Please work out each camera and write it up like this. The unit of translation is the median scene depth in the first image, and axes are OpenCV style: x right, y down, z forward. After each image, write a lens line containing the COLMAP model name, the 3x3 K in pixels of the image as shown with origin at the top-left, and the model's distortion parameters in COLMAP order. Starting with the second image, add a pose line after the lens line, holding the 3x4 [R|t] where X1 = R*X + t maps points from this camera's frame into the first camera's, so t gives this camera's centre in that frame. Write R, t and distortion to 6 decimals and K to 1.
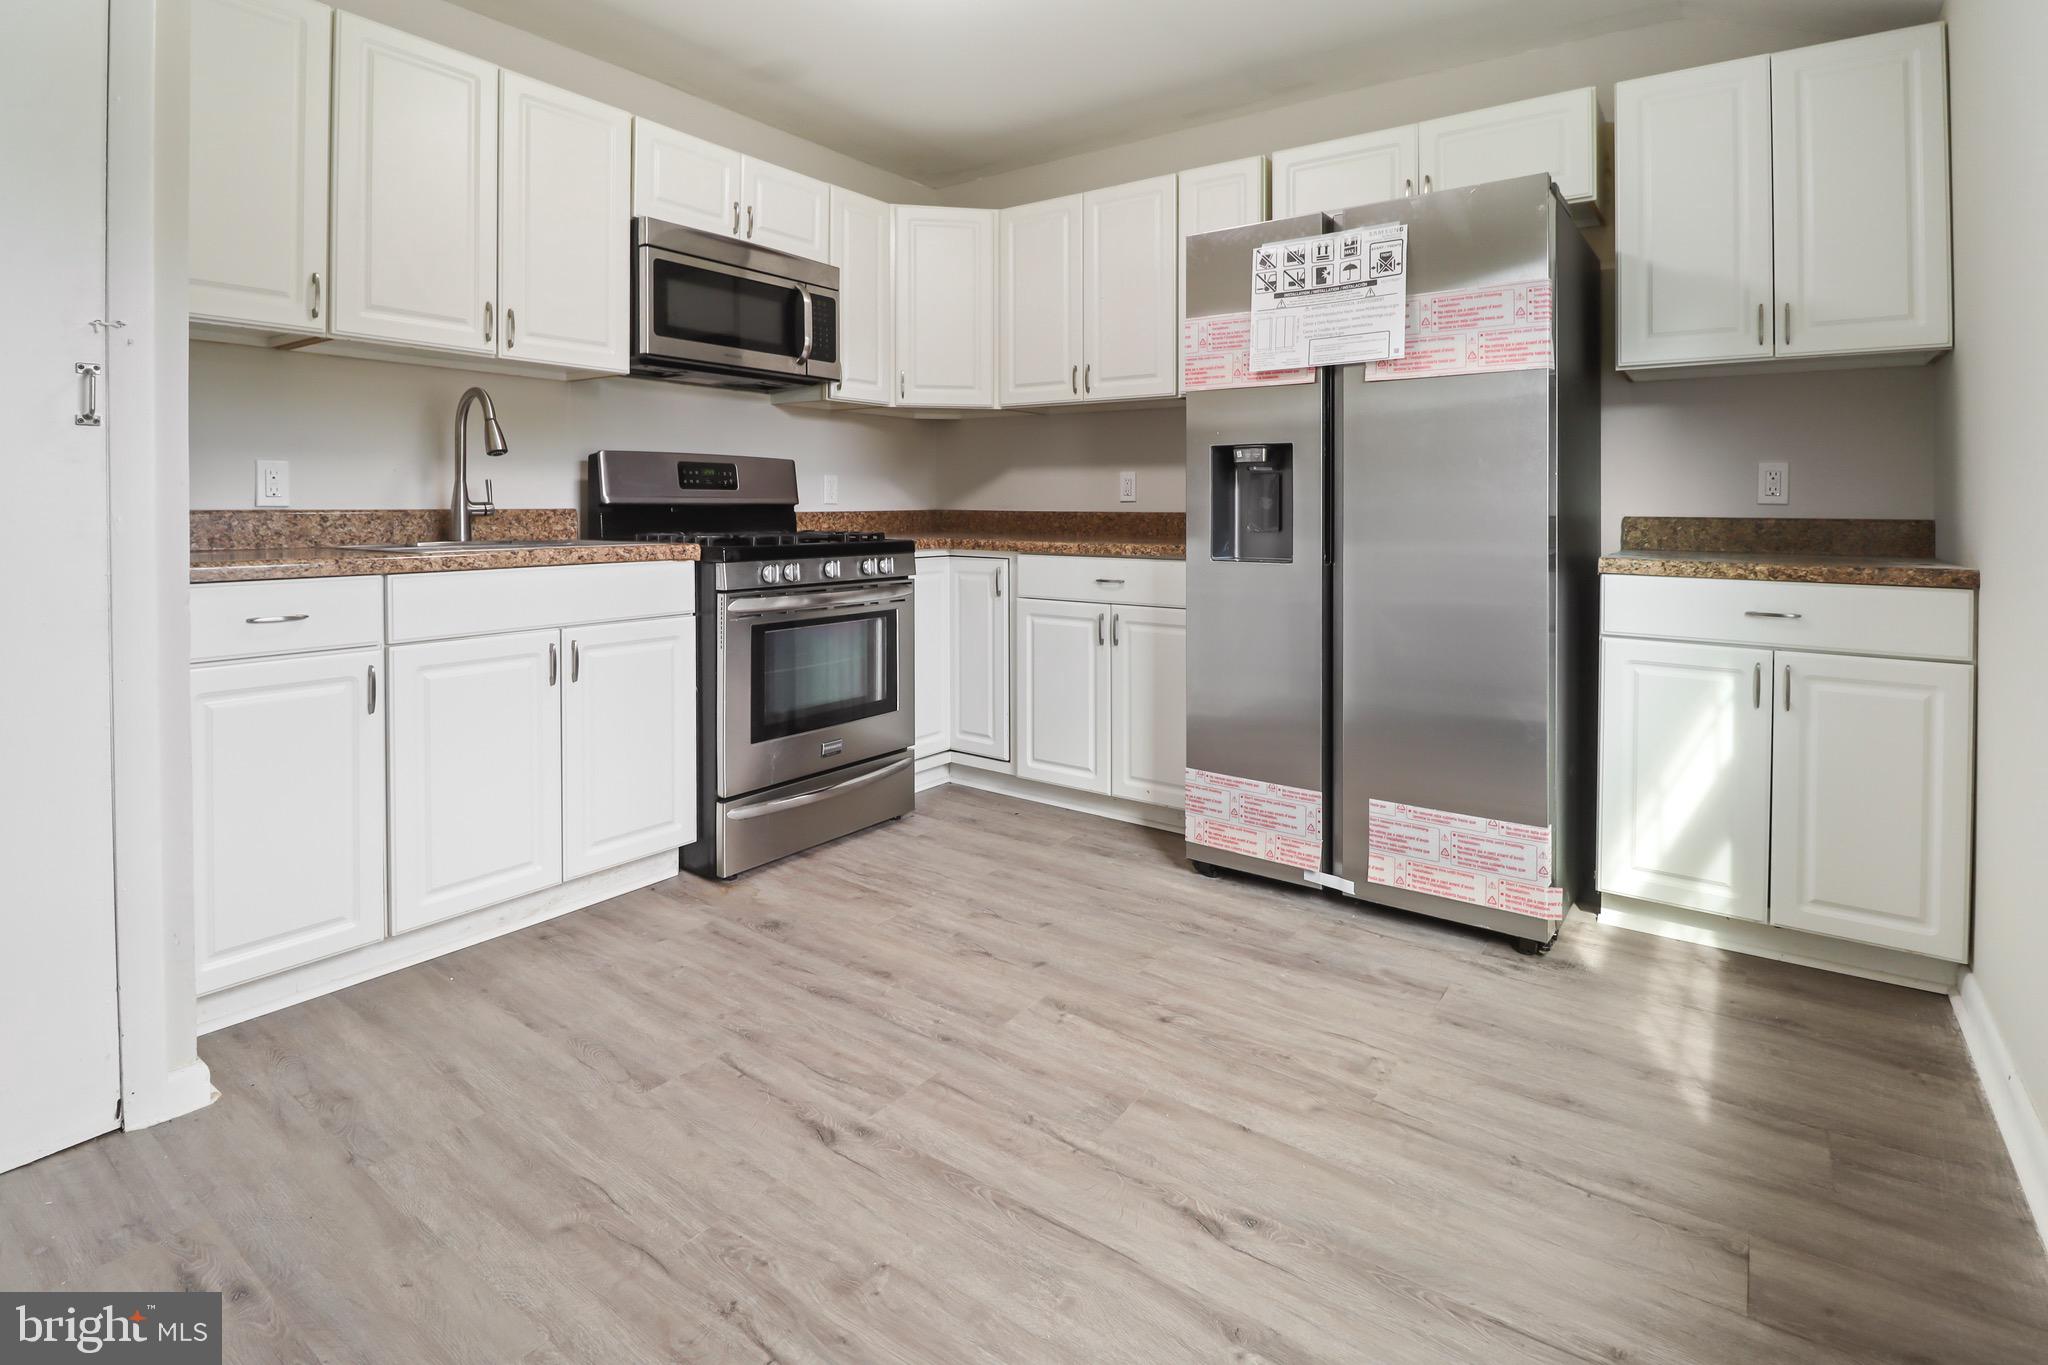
lens RADIAL K [[1000.5, 0, 1036.6], [0, 1000.5, 507.9], [0, 0, 1]] dist [-0.002083, -0.008796]
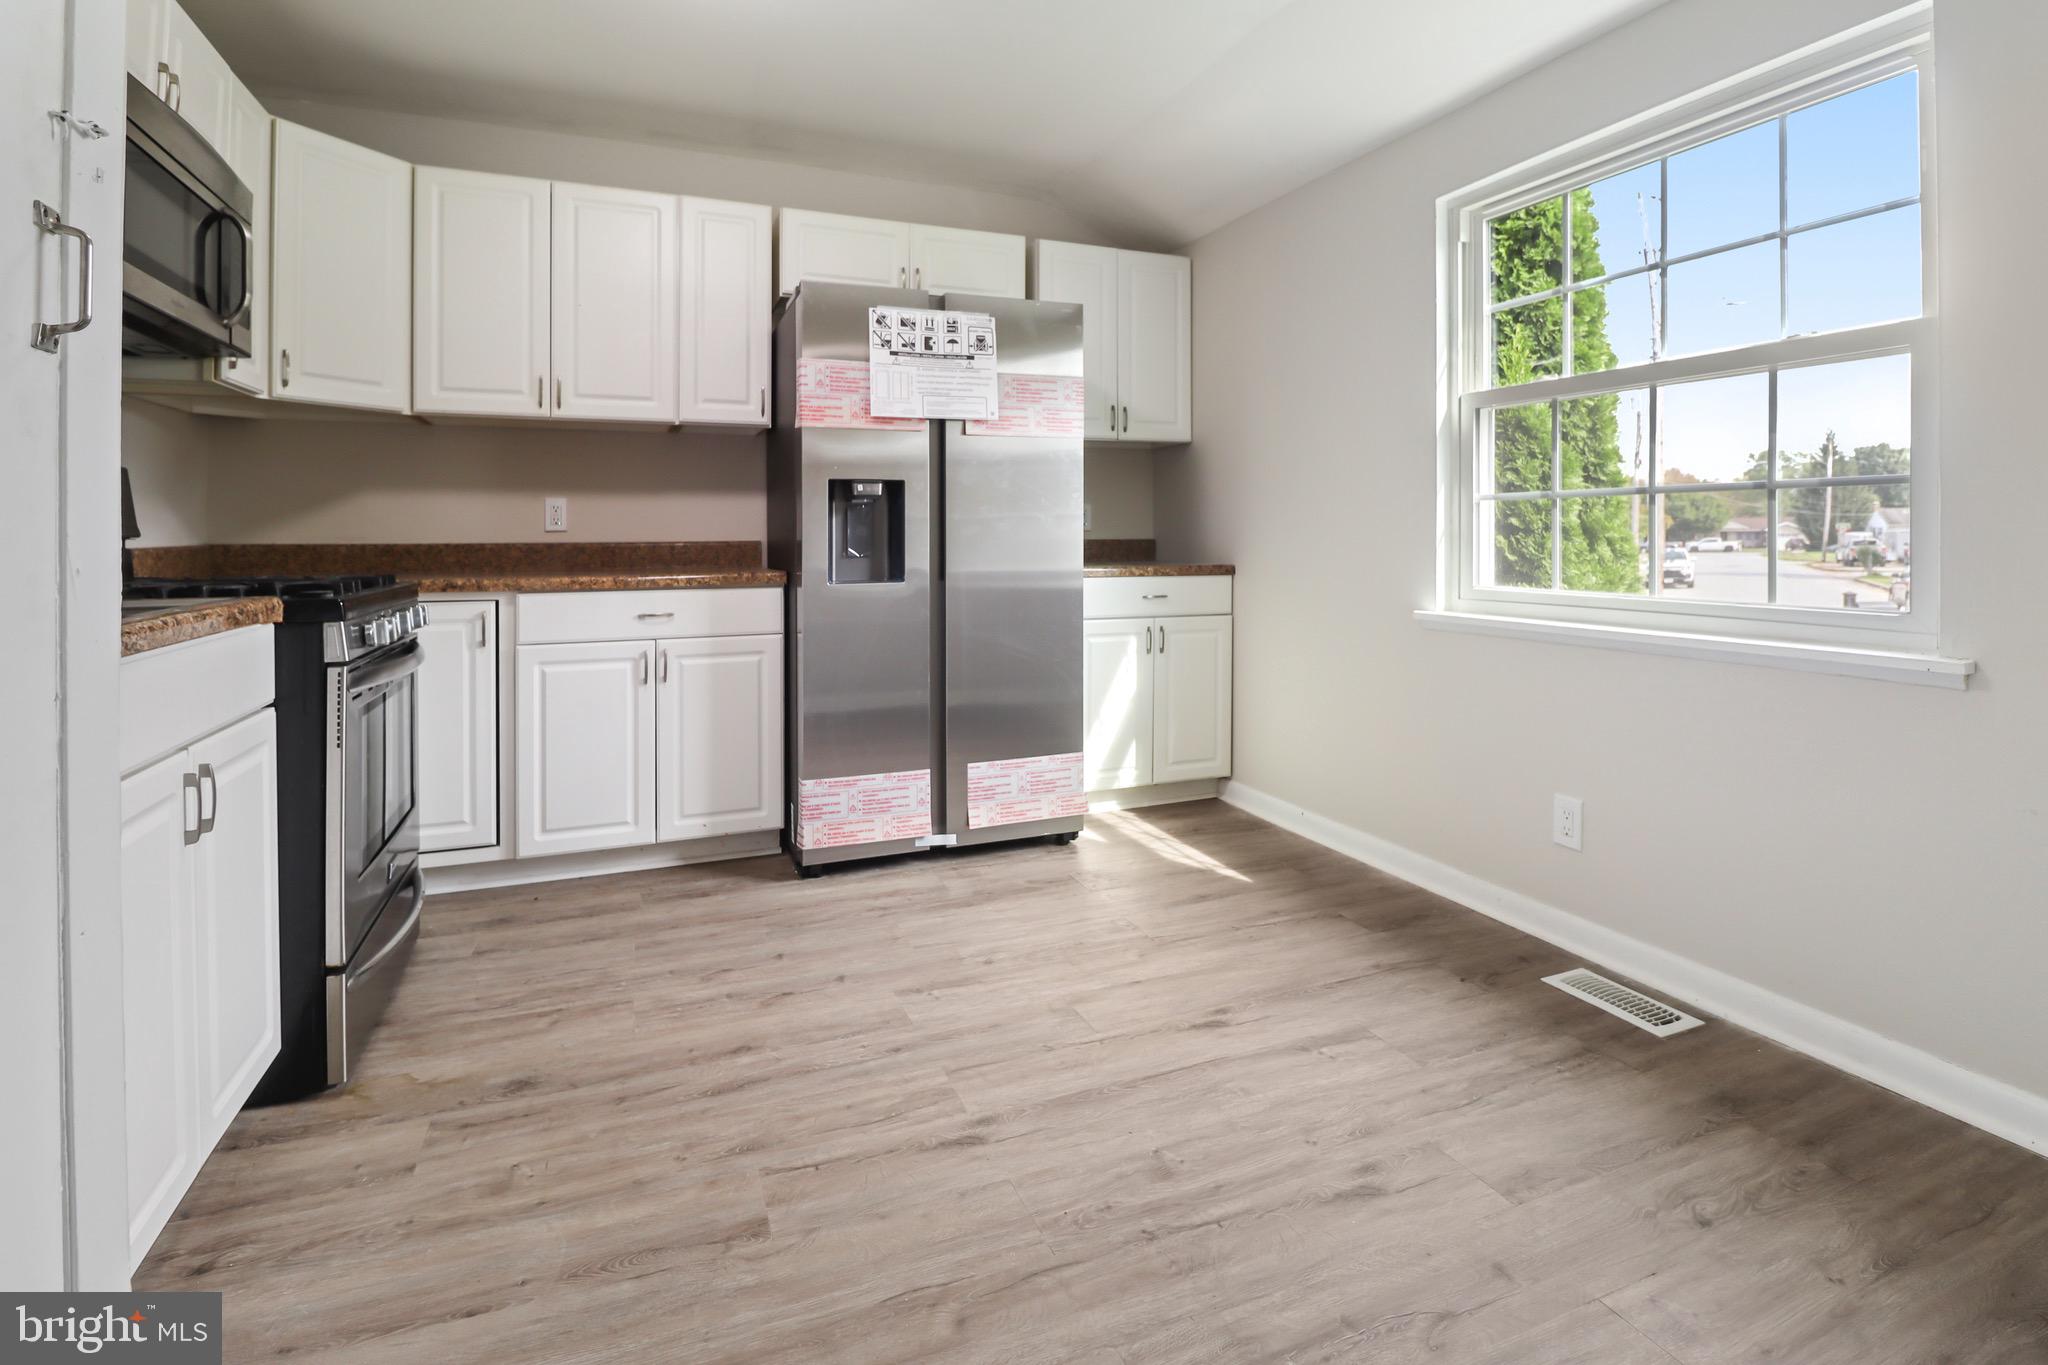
lens RADIAL K [[1002.7, 0, 1026.5], [0, 1002.7, 536.3], [0, 0, 1]] dist [-0.002328, -0.009273]
pose [[0.526706, -0.007834, 0.850012, -0.707594], [0.009904, 0.999946, 0.003079, -0.000784], [-0.849990, 0.006797, 0.526755, 0.266781]]
